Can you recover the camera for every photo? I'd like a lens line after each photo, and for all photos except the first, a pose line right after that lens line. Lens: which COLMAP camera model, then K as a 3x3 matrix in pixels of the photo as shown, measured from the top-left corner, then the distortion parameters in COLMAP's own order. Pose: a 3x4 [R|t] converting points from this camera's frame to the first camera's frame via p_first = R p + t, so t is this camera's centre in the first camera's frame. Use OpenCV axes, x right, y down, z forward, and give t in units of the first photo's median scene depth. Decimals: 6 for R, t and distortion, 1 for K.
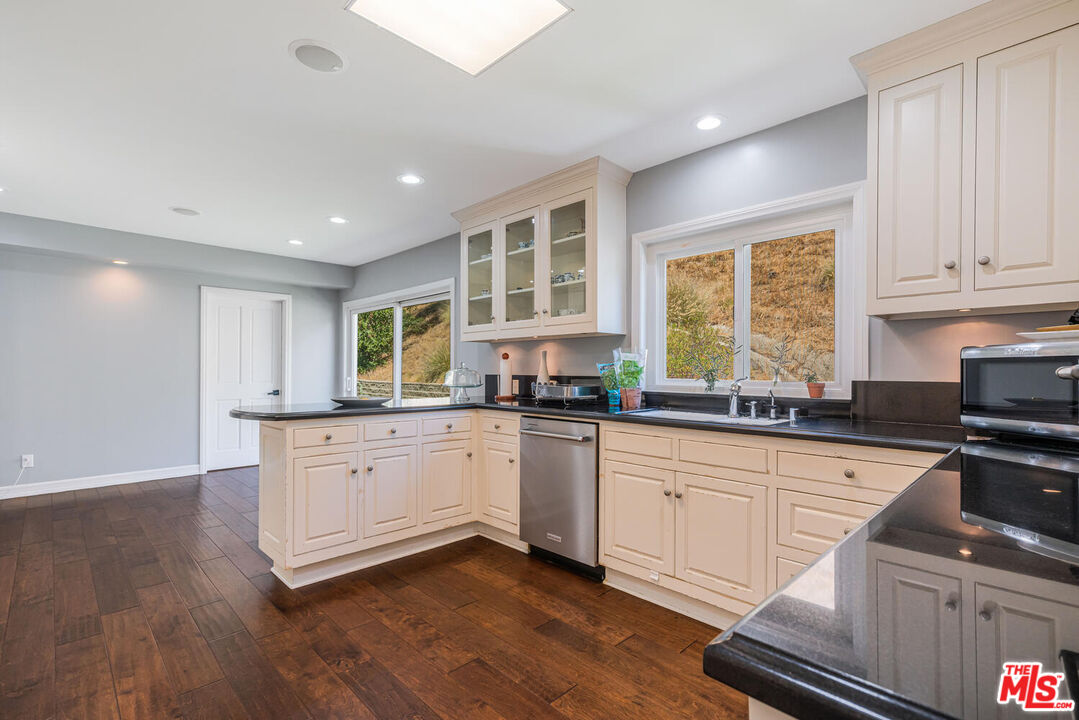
lens RADIAL K [[493.5, 0, 541.4], [0, 493.5, 372.3], [0, 0, 1]] dist [-0.000655, 0.000008]
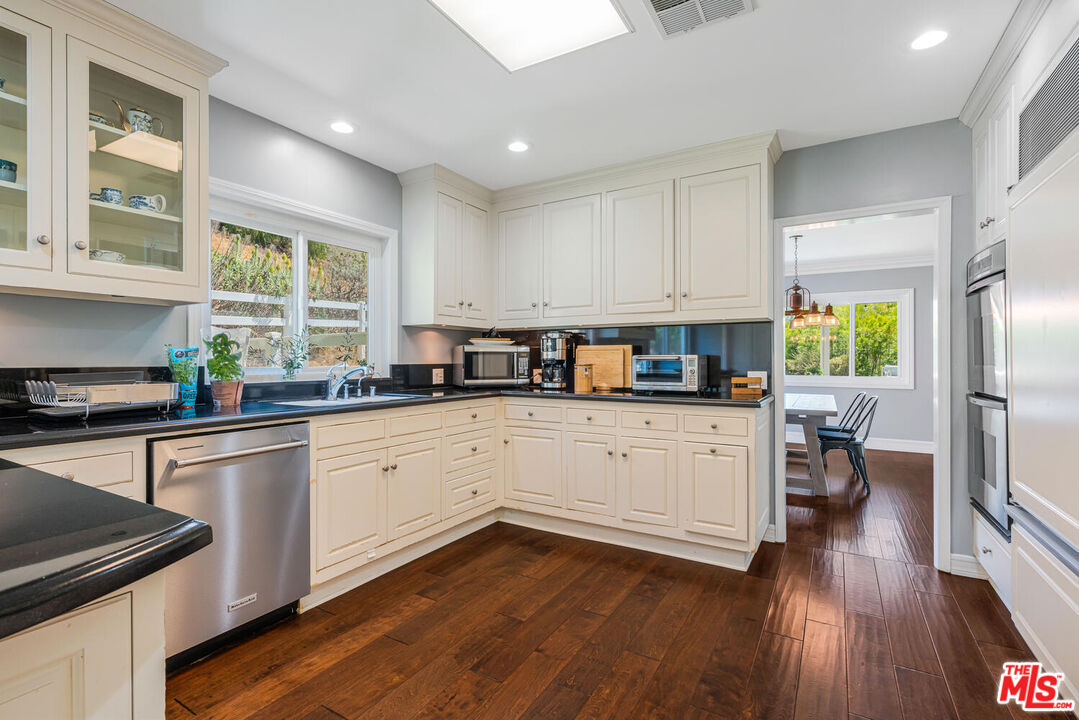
lens RADIAL K [[500.1, 0, 539.5], [0, 500.1, 360.0], [0, 0, 1]] dist [0.005429, 0.000614]
pose [[-0.248295, -0.007659, 0.968654, -0.721299], [0.001268, 0.999965, 0.008231, -0.006326], [-0.968684, 0.003272, -0.248277, 0.745372]]
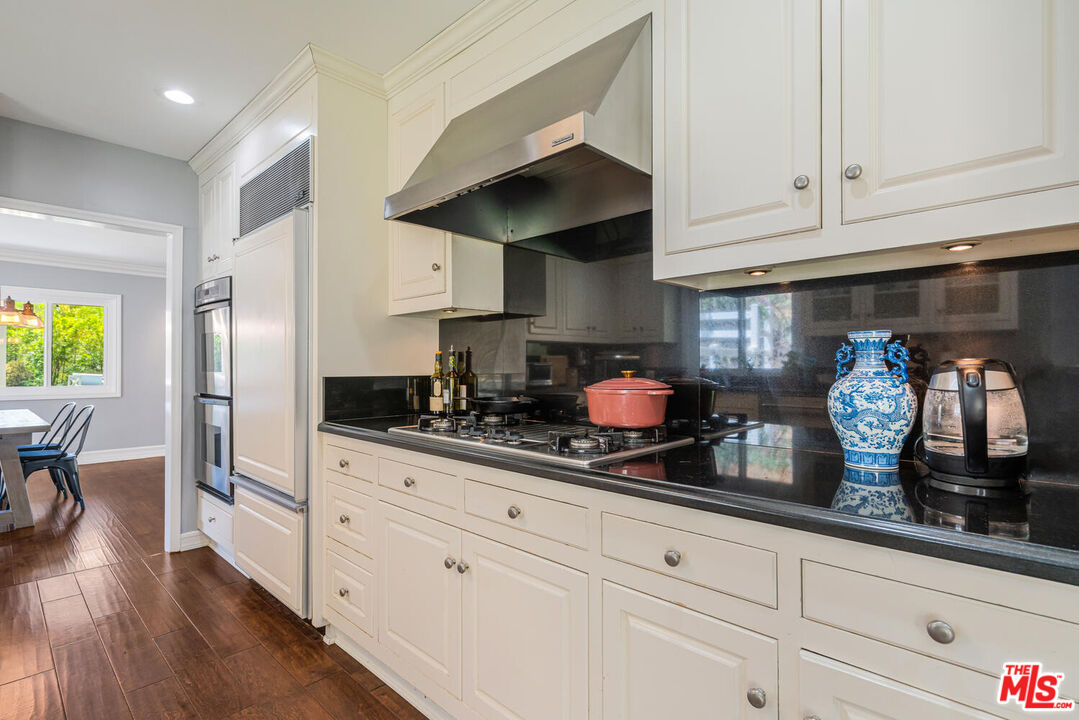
lens RADIAL K [[519.6, 0, 540.0], [0, 519.6, 363.4], [0, 0, 1]] dist [0.000416, 0.000034]
pose [[-0.999471, -0.007712, -0.031607, -0.744598], [-0.007579, 0.999962, -0.004321, -0.007203], [0.031639, -0.004079, -0.999491, 0.915710]]
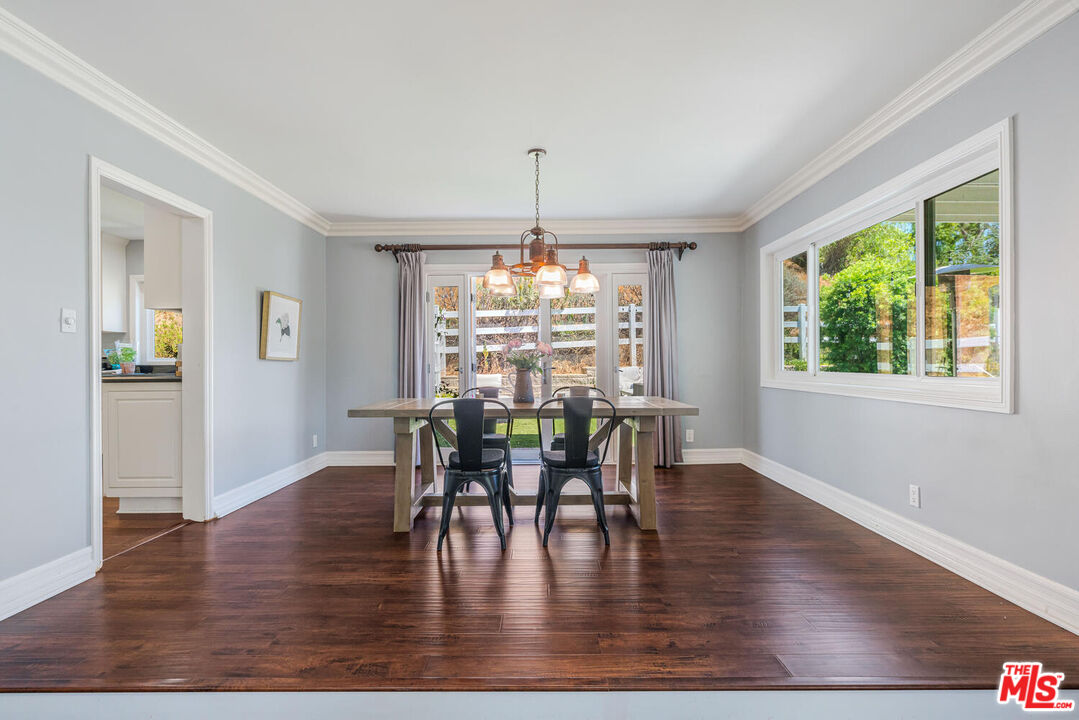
lens RADIAL K [[500.1, 0, 539.5], [0, 500.1, 360.0], [0, 0, 1]] dist [0.005429, 0.000614]
pose [[0.707326, -0.005044, 0.706870, -0.050051], [0.014821, 0.999861, -0.007695, 0.058630], [-0.706733, 0.015919, 0.707302, -1.361935]]
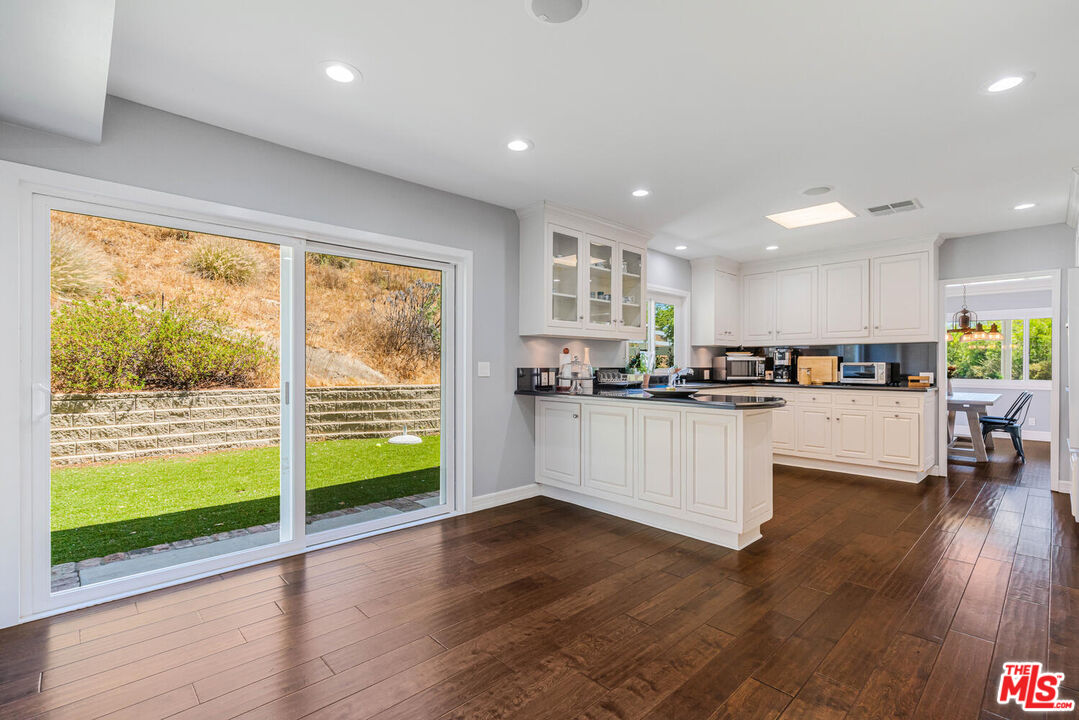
lens RADIAL K [[489.8, 0, 544.0], [0, 489.8, 365.6], [0, 0, 1]] dist [0.002527, 0.000678]
pose [[0.017393, -0.008255, 0.999815, -1.567686], [0.000255, 0.999966, 0.008252, -0.012013], [-0.999849, 0.000112, 0.017394, 1.357533]]
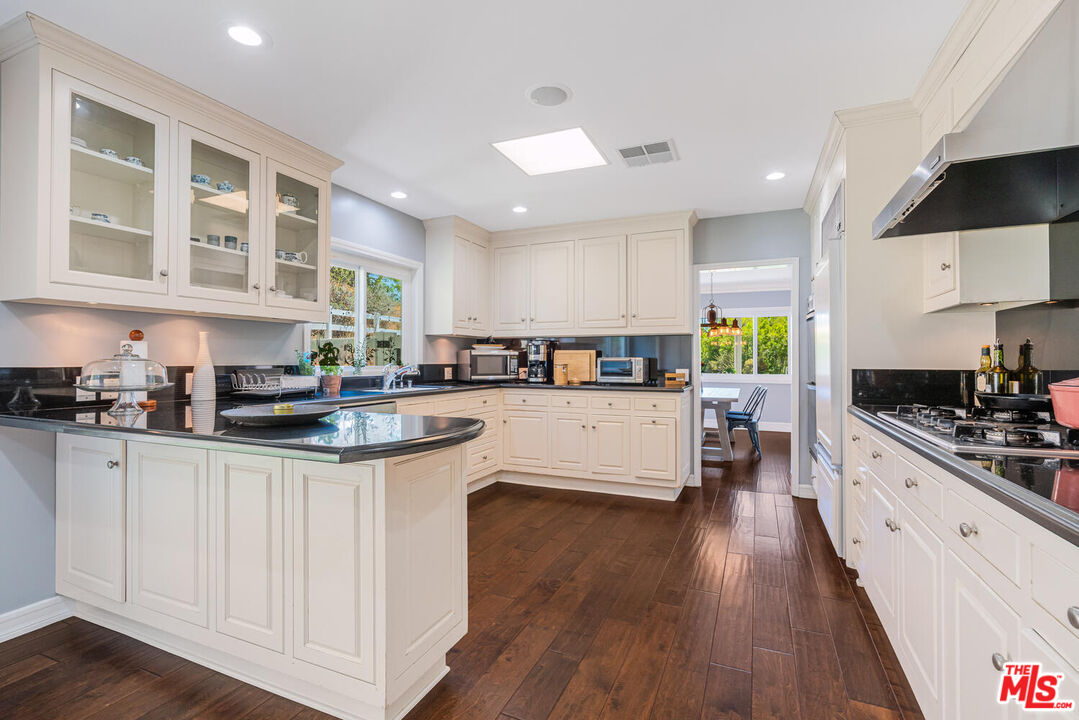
lens RADIAL K [[496.9, 0, 540.6], [0, 496.9, 357.8], [0, 0, 1]] dist [-0.000542, 0.000126]
pose [[-0.368027, -0.002187, 0.929812, -1.074662], [-0.001293, 0.999997, 0.001840, -0.010066], [-0.929814, -0.000525, -0.368029, 1.006499]]
